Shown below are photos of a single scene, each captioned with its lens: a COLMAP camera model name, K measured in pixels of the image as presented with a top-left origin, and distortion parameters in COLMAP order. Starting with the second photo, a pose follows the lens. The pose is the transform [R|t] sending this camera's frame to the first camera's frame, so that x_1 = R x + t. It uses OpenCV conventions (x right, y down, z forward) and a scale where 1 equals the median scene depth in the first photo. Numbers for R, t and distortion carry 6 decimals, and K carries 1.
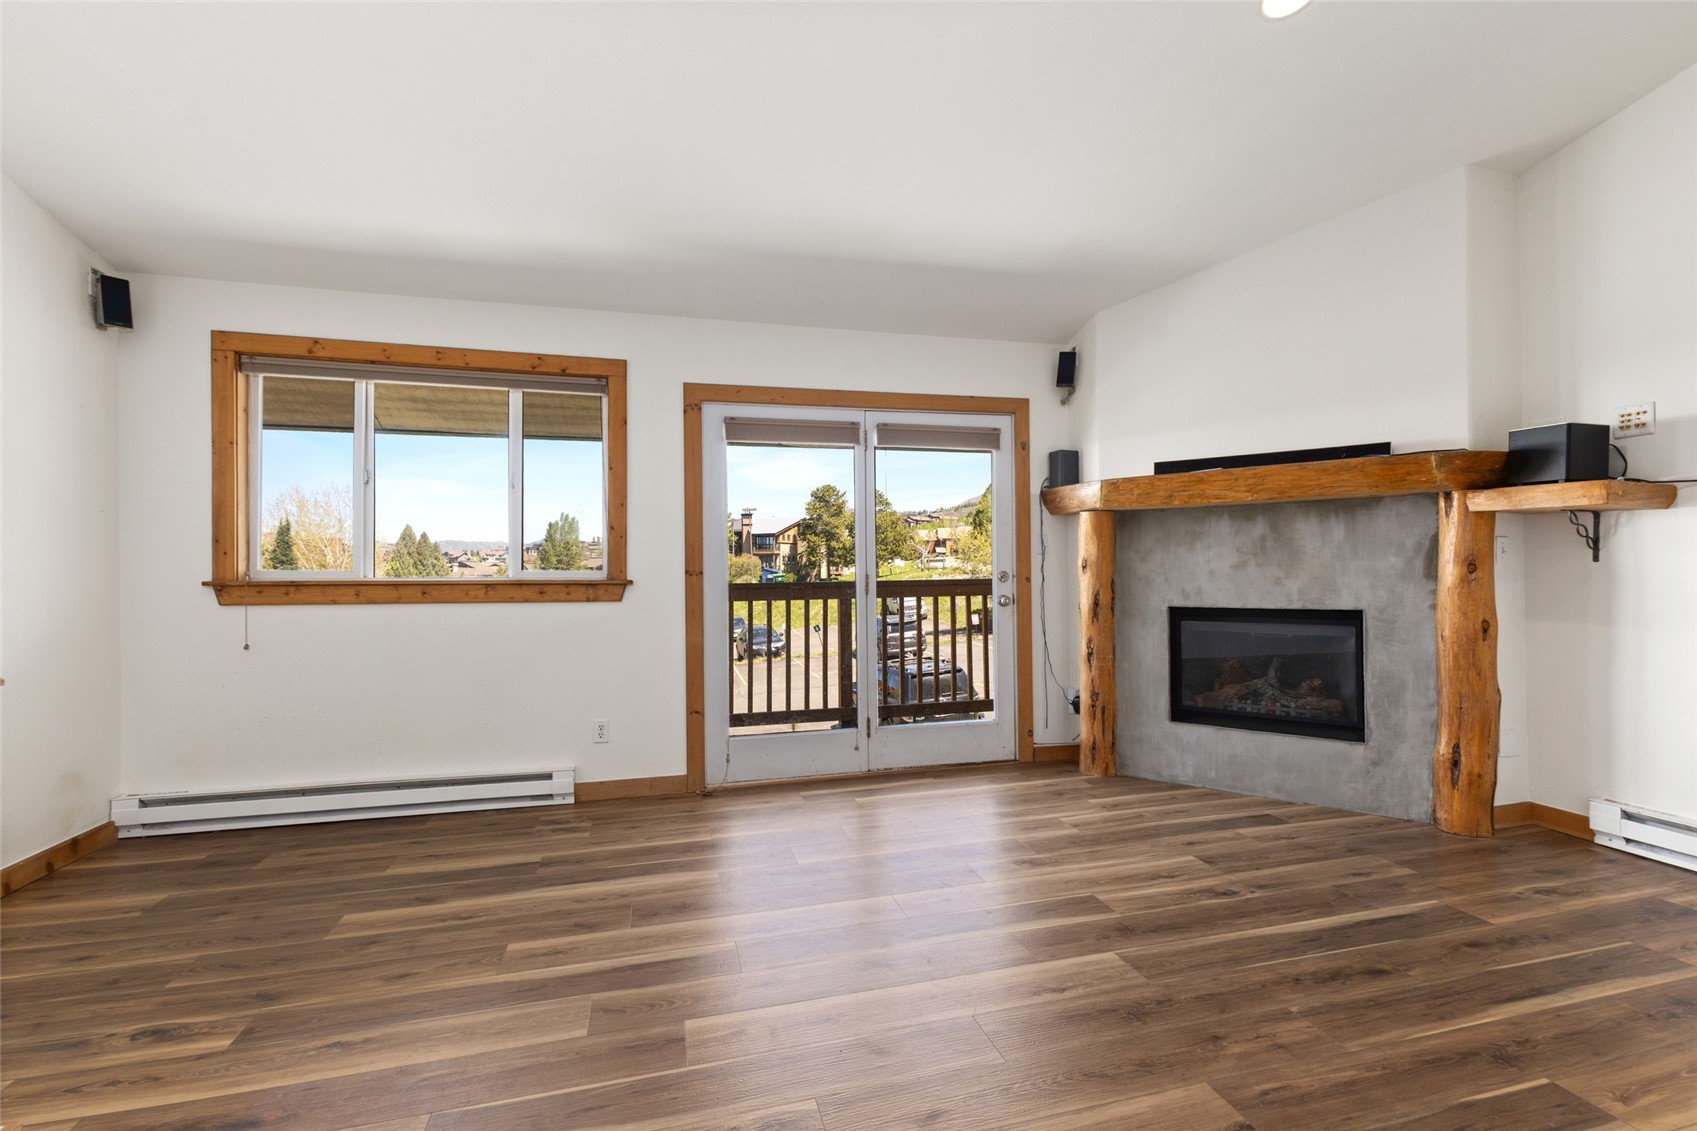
lens RADIAL K [[748.2, 0, 848.5], [0, 748.2, 565.5], [0, 0, 1]] dist [0.010424, -0.000071]
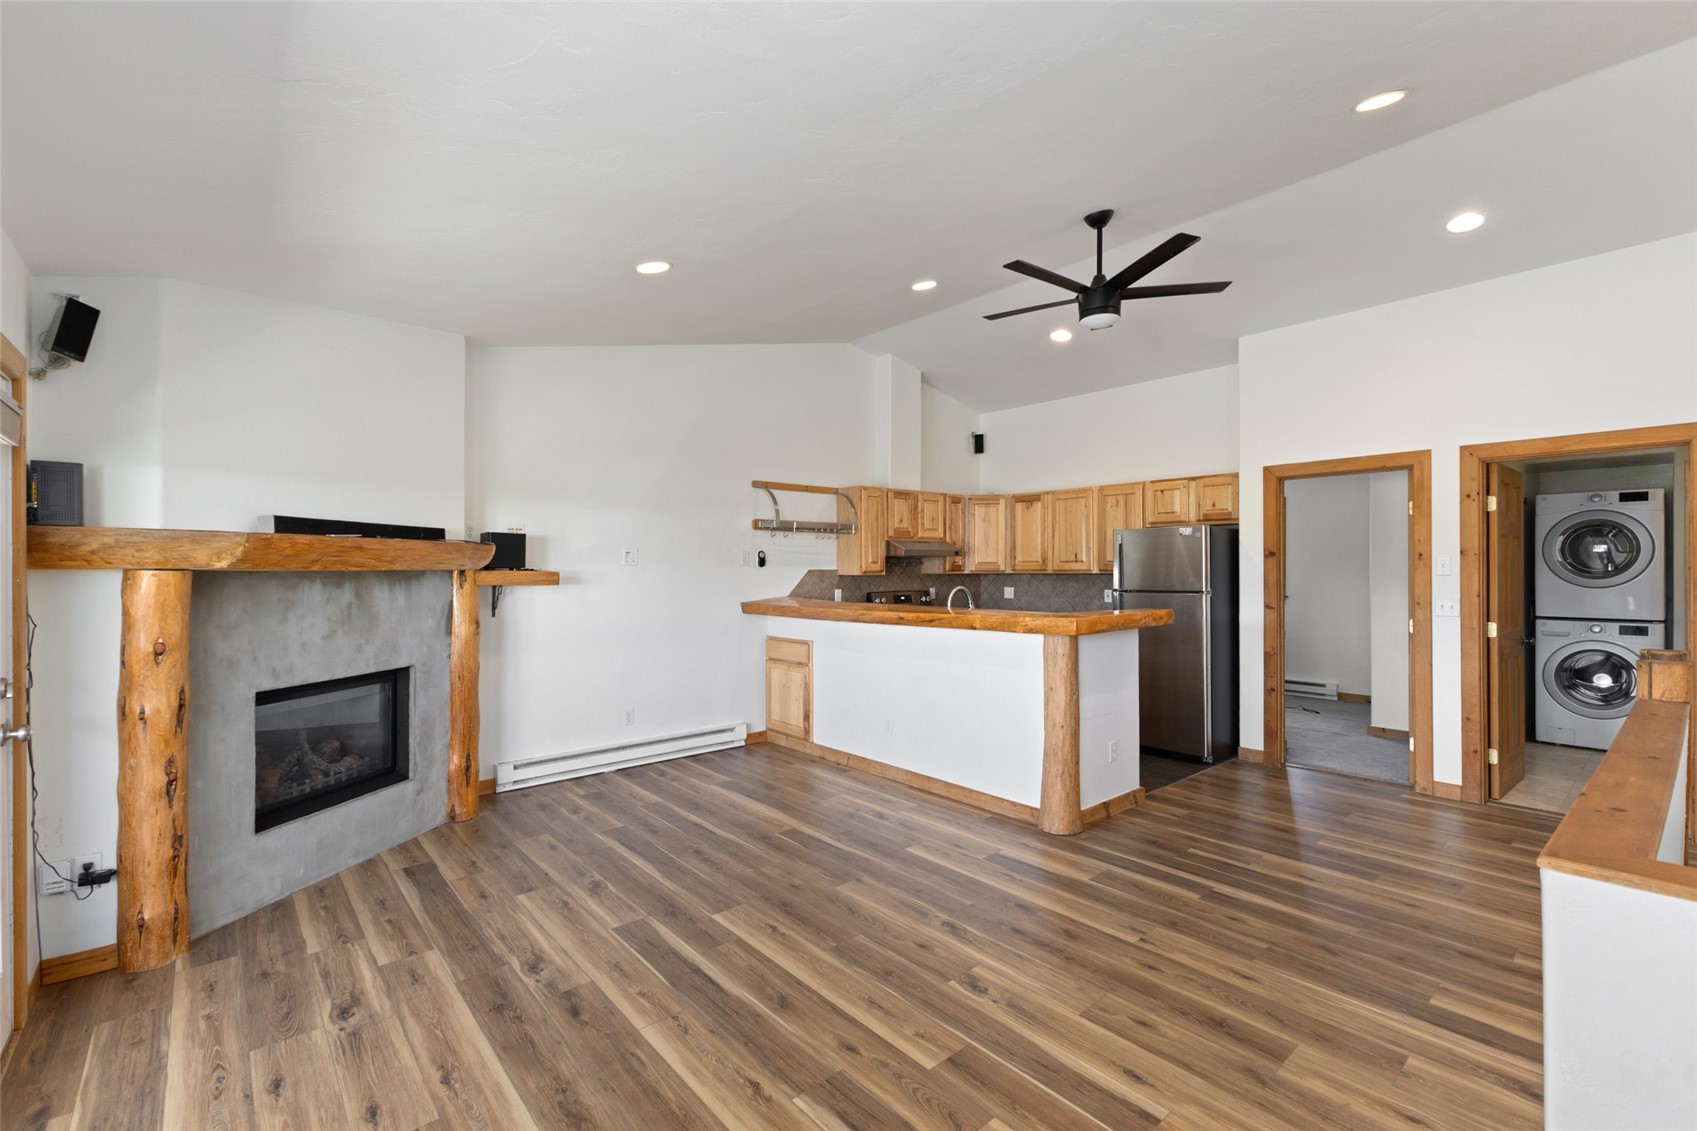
lens RADIAL K [[735.2, 0, 849.7], [0, 735.2, 565.8], [0, 0, 1]] dist [0.009659, -0.000380]
pose [[-0.442303, 0.014011, 0.896756, -0.603588], [0.001851, 0.999890, -0.014710, -0.072269], [-0.896864, -0.004847, -0.442281, 0.823568]]
